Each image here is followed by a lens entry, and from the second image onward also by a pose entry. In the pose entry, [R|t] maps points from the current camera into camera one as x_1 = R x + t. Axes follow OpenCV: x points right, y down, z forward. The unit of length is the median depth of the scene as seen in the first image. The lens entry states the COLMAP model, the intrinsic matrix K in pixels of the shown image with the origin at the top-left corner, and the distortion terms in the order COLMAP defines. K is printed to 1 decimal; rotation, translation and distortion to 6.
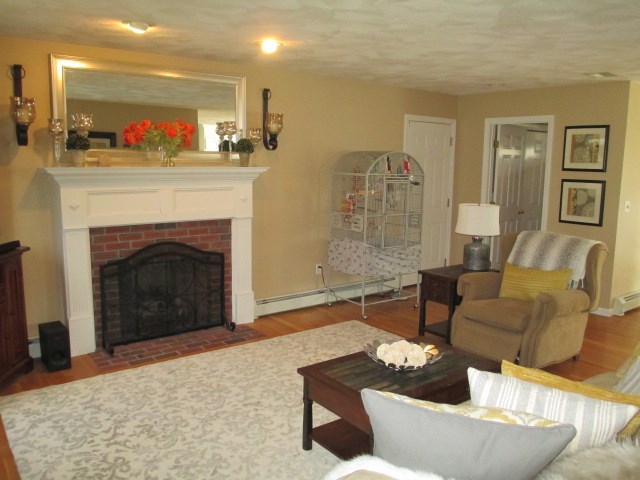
lens RADIAL K [[529.9, 0, 319.7], [0, 529.9, 239.6], [0, 0, 1]] dist [-0.058643, 0.027581]
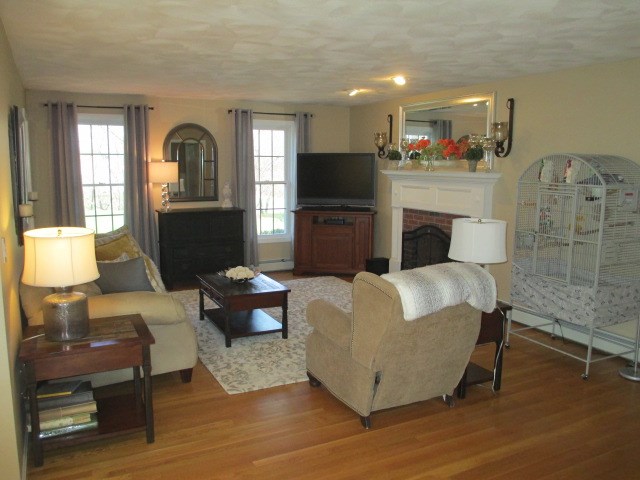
lens RADIAL K [[529.9, 0, 319.0], [0, 529.9, 240.2], [0, 0, 1]] dist [-0.058643, 0.027581]
pose [[-0.180038, 0.125988, -0.975558, 1.145506], [-0.157452, 0.975285, 0.155011, -0.128294], [0.970976, 0.181511, -0.155751, 0.948942]]
